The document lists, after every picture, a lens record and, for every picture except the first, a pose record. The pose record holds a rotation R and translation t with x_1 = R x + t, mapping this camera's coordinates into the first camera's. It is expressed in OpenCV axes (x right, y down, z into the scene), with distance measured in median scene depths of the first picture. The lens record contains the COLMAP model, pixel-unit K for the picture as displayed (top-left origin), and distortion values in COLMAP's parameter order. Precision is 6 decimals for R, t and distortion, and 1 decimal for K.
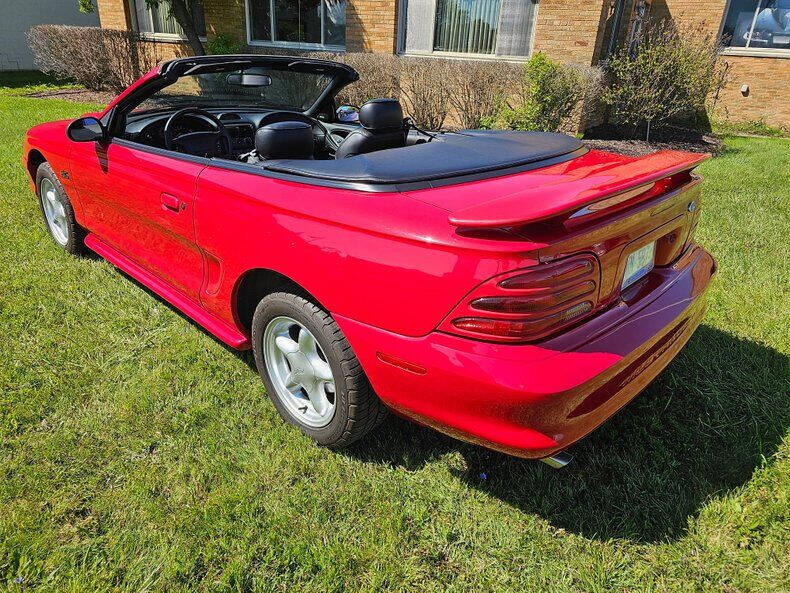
lens RADIAL K [[538.1, 0, 395.5], [0, 538.1, 295.4], [0, 0, 1]] dist [-0.005683, 0.000384]
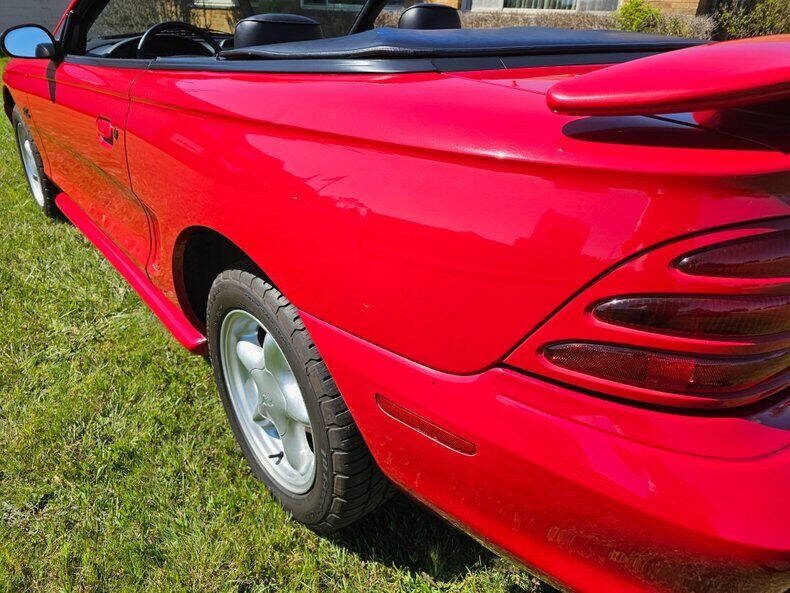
lens RADIAL K [[538.1, 0, 393.0], [0, 538.1, 298.2], [0, 0, 1]] dist [-0.005683, 0.000384]
pose [[0.993386, 0.046184, -0.105120, 0.021964], [-0.043399, 0.998648, 0.028630, 0.001311], [0.106300, -0.023878, 0.994047, 0.394441]]
